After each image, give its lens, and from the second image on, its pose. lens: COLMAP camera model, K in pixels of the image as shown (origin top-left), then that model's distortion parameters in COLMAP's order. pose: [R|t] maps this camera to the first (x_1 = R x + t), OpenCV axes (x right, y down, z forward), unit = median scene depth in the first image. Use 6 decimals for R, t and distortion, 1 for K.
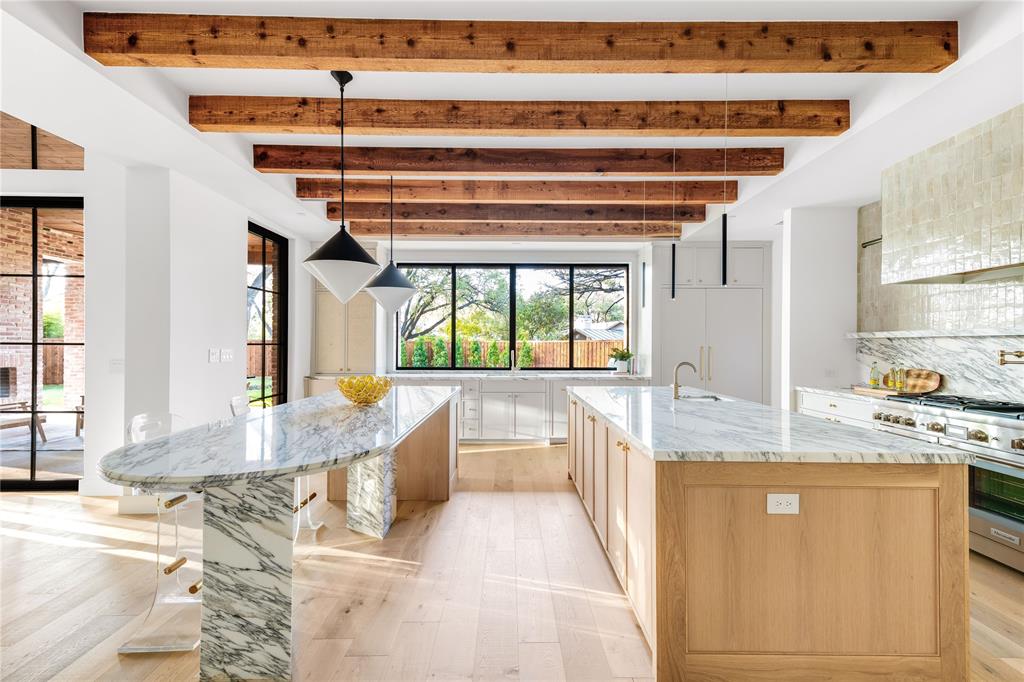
lens RADIAL K [[411.4, 0, 514.6], [0, 411.4, 345.5], [0, 0, 1]] dist [0.017390, -0.000618]
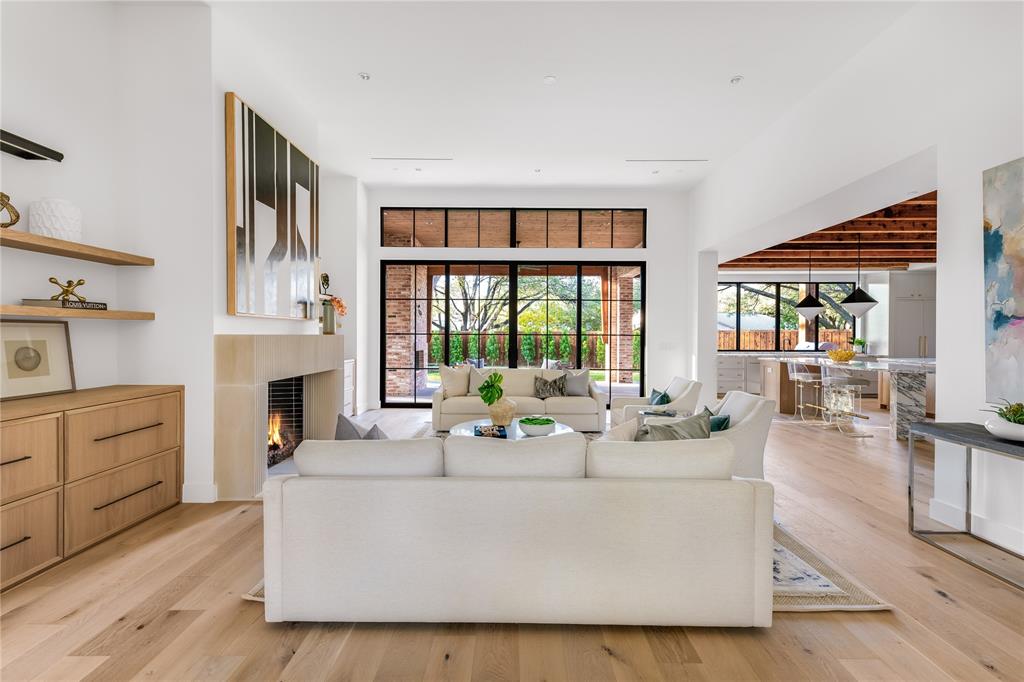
lens RADIAL K [[435.6, 0, 510.8], [0, 435.6, 337.0], [0, 0, 1]] dist [0.003338, 0.000067]
pose [[0.999995, 0.000587, -0.003055, -2.244608], [-0.000571, 0.999985, 0.005427, -0.005048], [0.003058, -0.005425, 0.999981, -1.432984]]
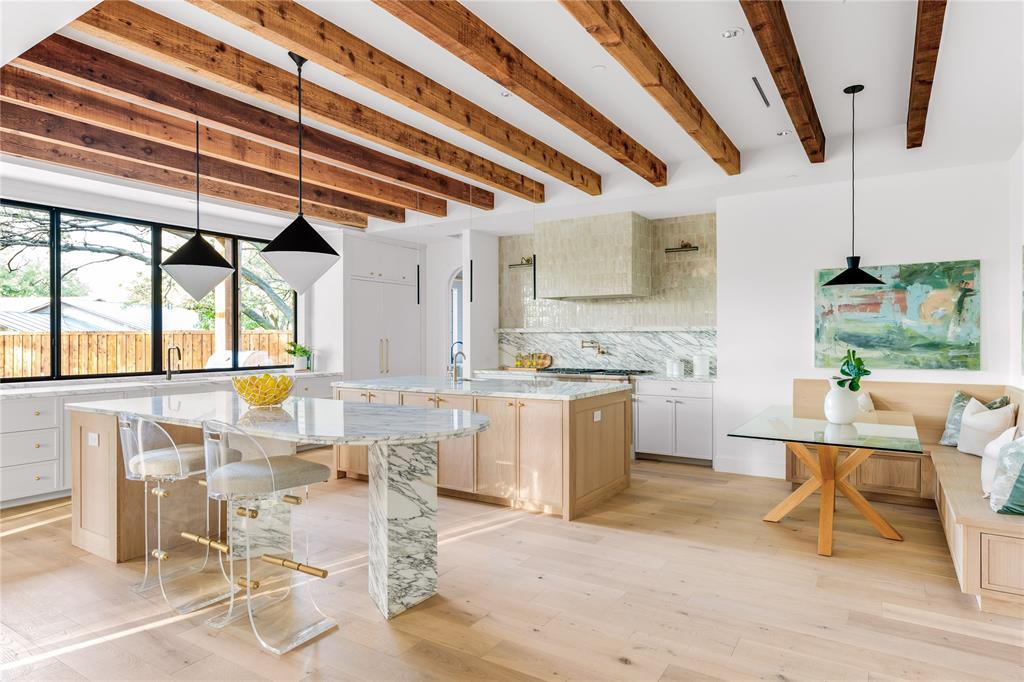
lens RADIAL K [[603.9, 0, 512.8], [0, 603.9, 339.9], [0, 0, 1]] dist [-0.021816, 0.001602]
pose [[0.535634, -0.005806, 0.844430, -1.211520], [0.004498, 0.999982, 0.004022, -0.001806], [-0.844438, 0.001644, 0.535650, -0.134248]]
